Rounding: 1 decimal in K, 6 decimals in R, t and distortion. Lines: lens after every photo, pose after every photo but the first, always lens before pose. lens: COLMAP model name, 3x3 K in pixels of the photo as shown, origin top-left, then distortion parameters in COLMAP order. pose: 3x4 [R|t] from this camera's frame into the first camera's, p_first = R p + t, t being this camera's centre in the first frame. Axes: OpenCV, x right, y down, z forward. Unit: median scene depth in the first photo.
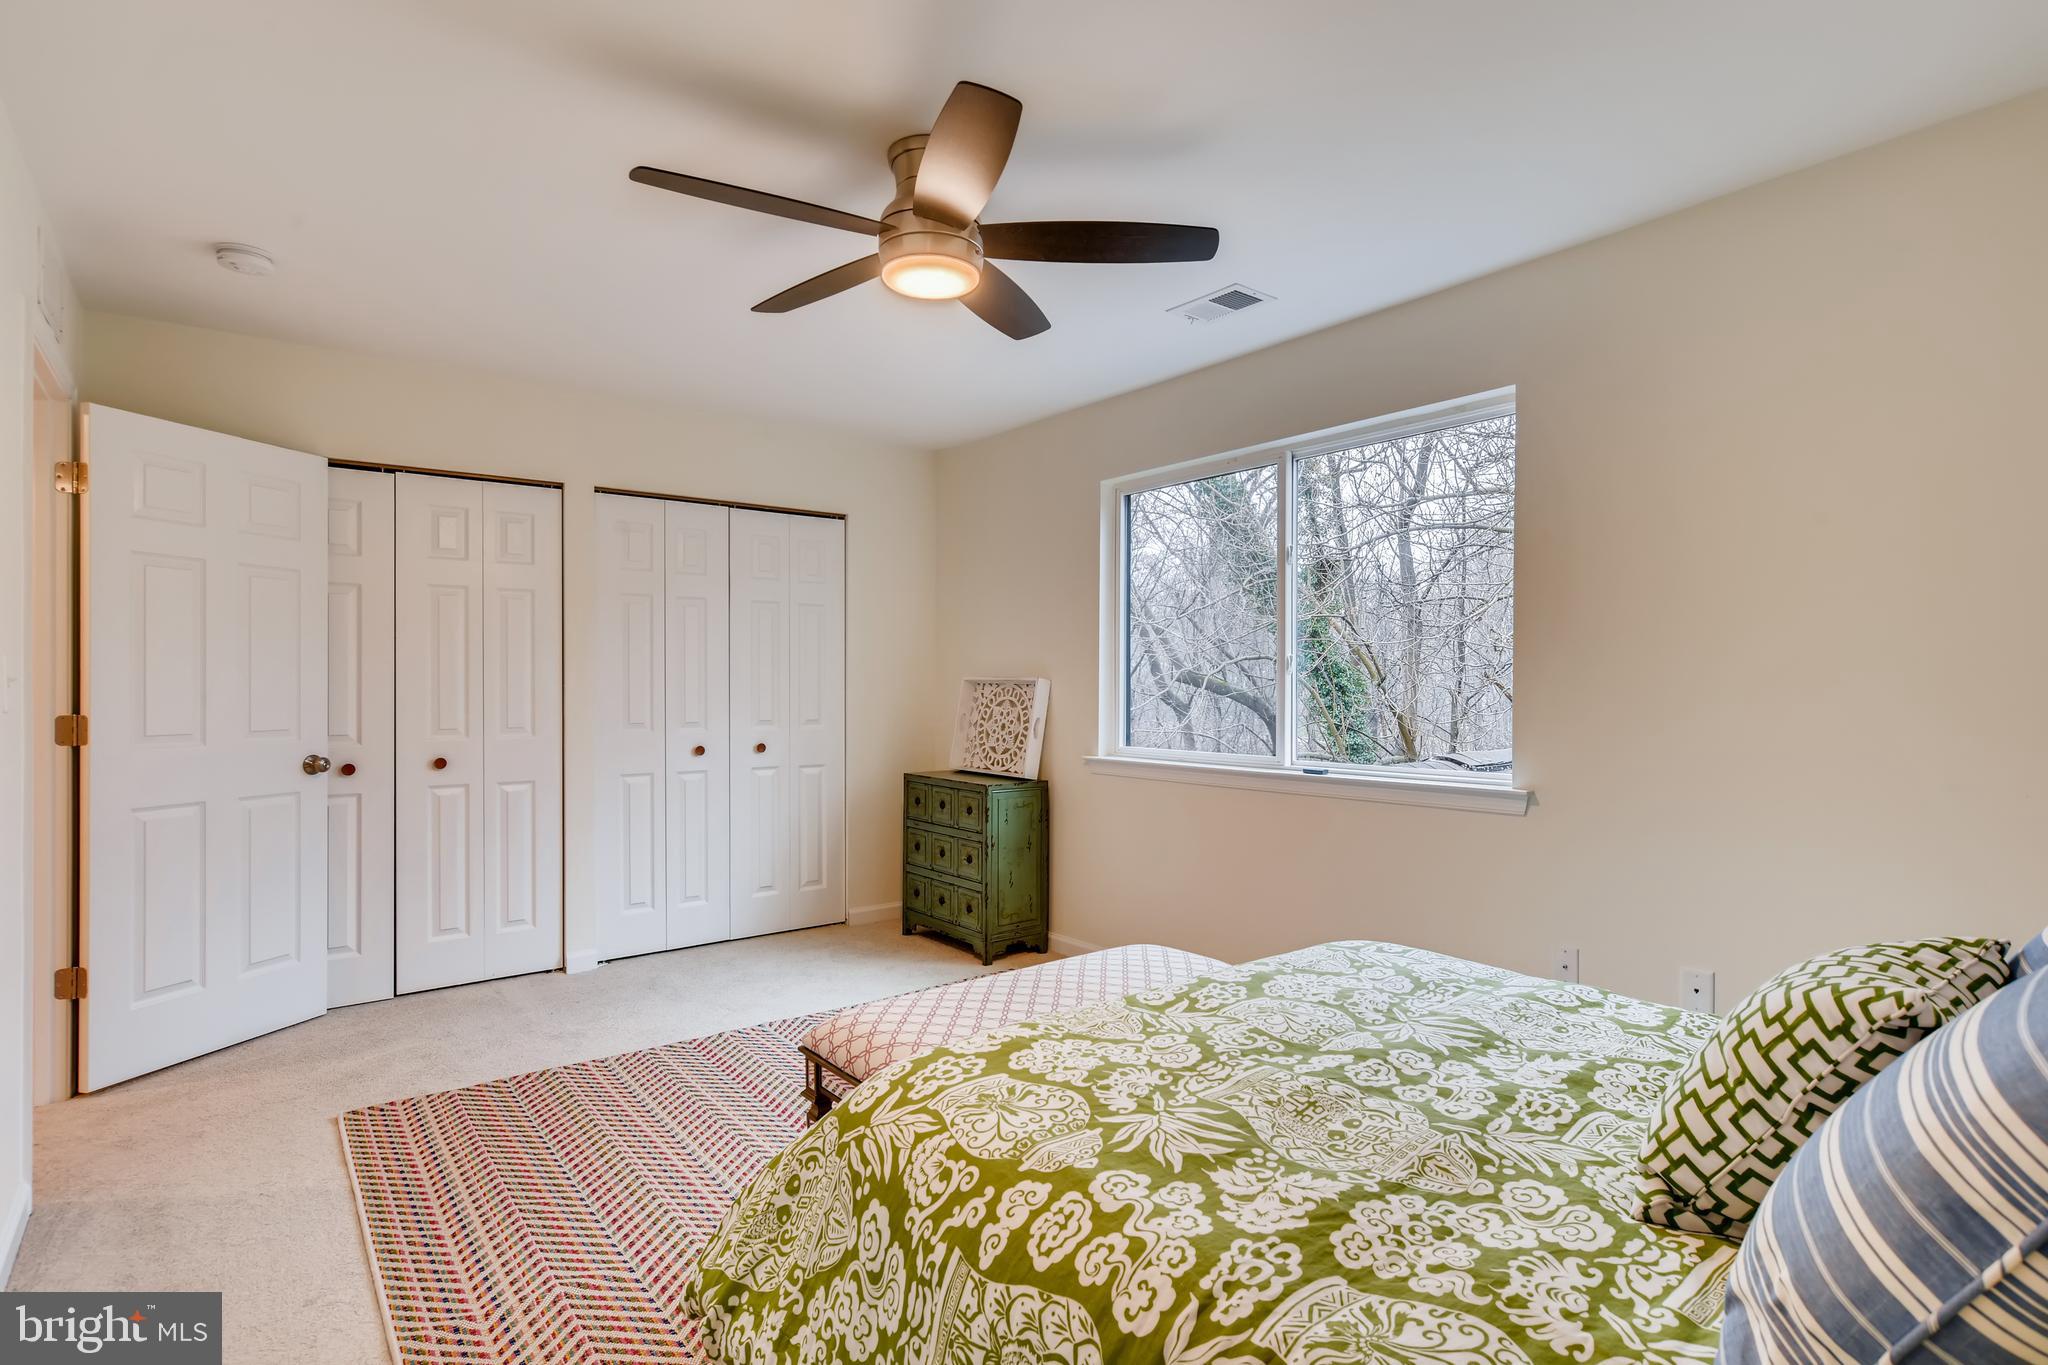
lens RADIAL K [[1035.8, 0, 1024.0], [0, 1035.8, 682.5], [0, 0, 1]] dist [0.001436, 0.000718]
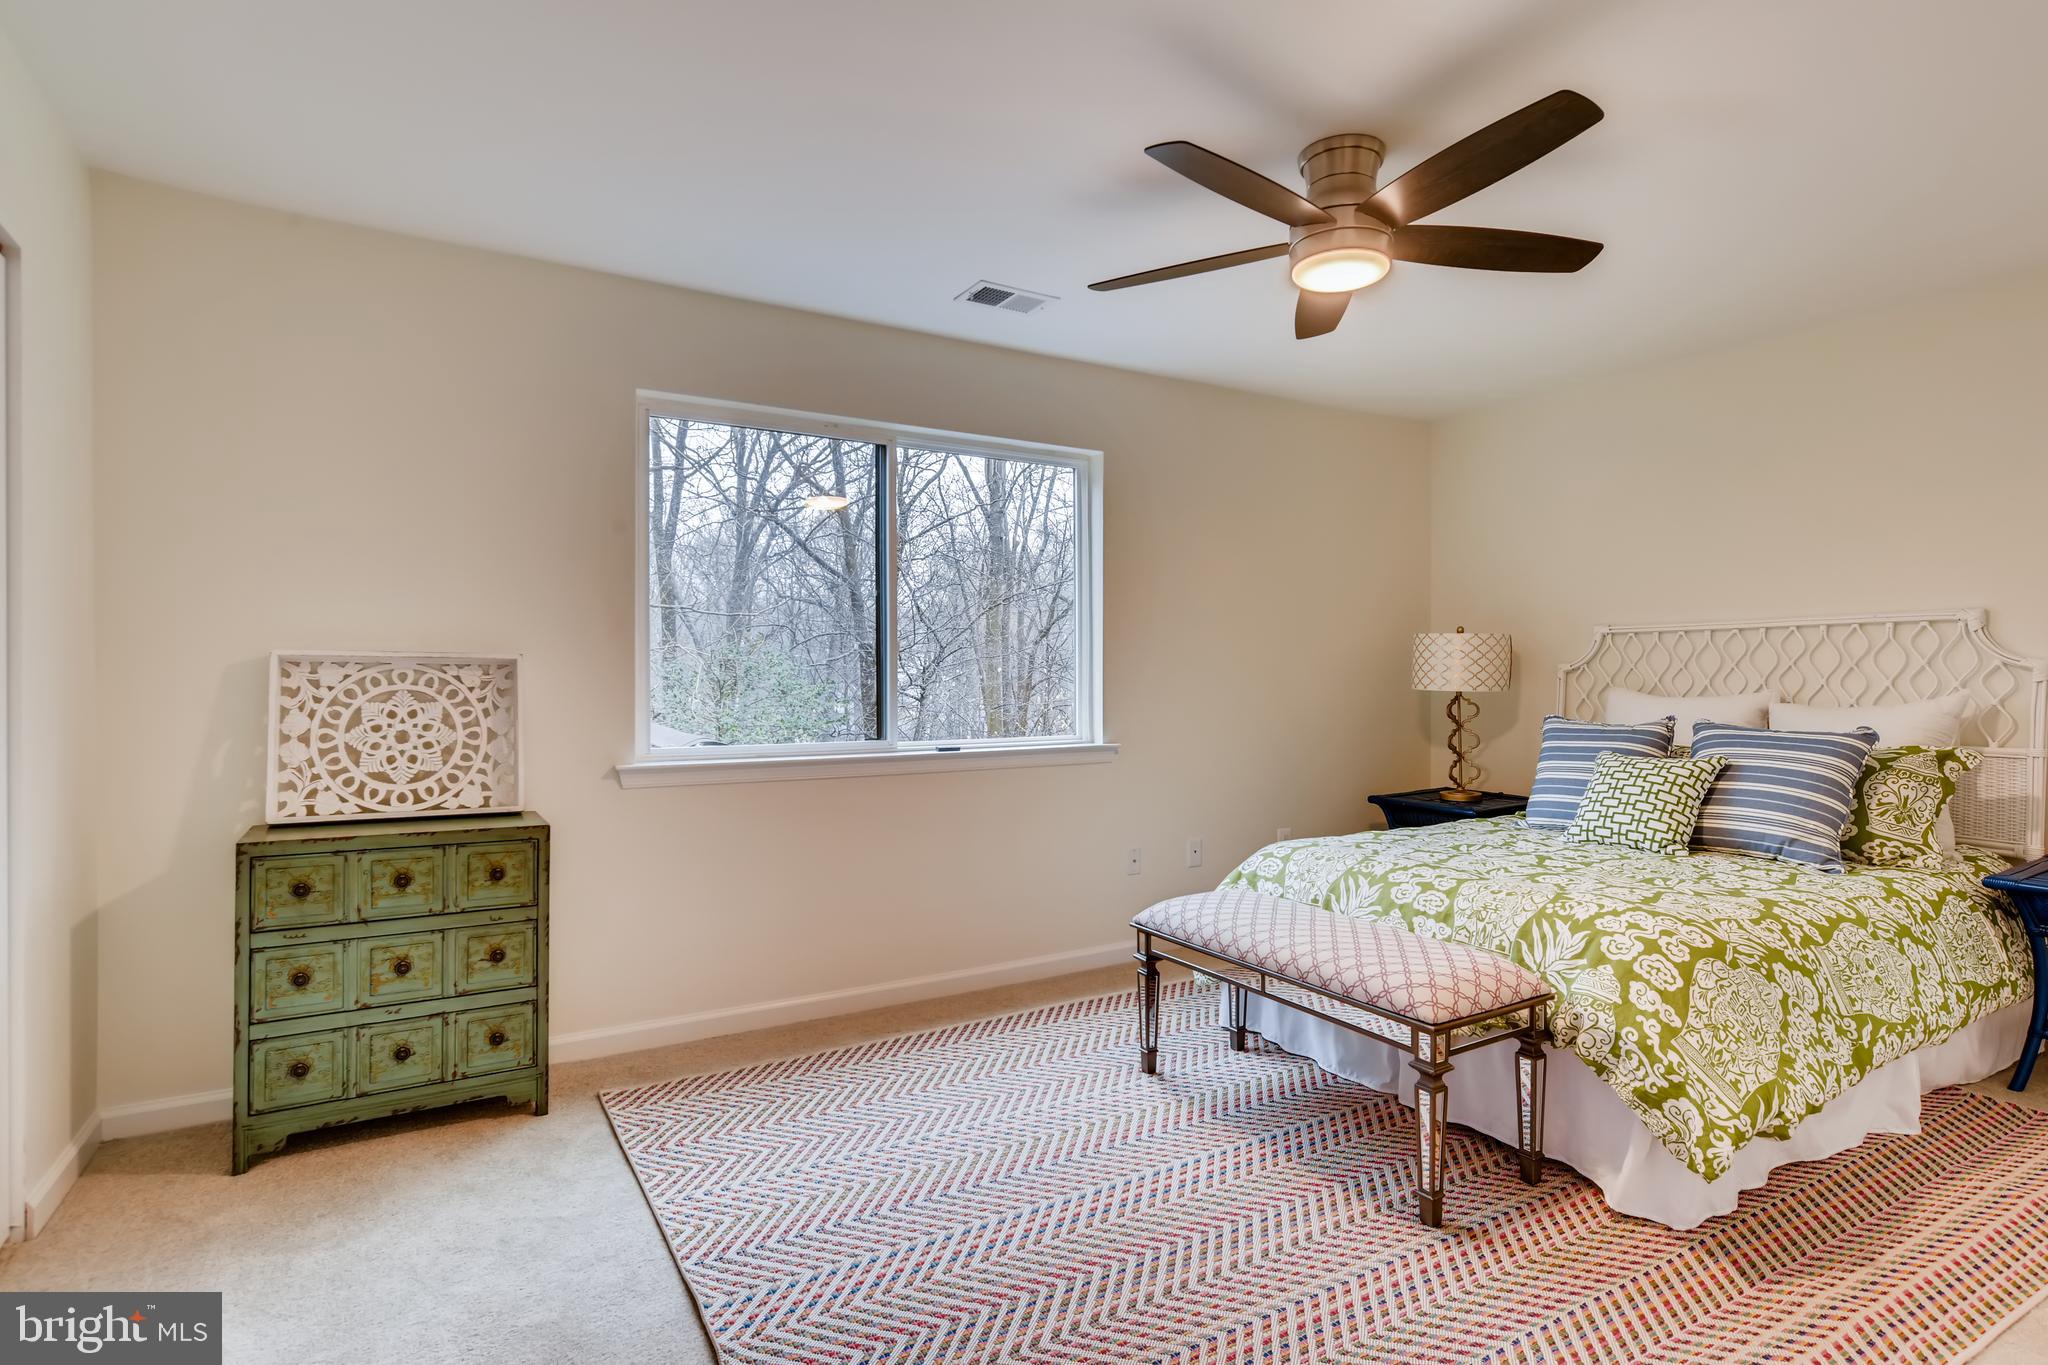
lens RADIAL K [[1035.8, 0, 1024.0], [0, 1035.8, 682.5], [0, 0, 1]] dist [0.001436, 0.000718]
pose [[0.116546, -0.002406, 0.993182, -1.684605], [-0.000304, 0.999997, 0.002458, 0.031051], [-0.993185, -0.000588, 0.116545, 1.730699]]
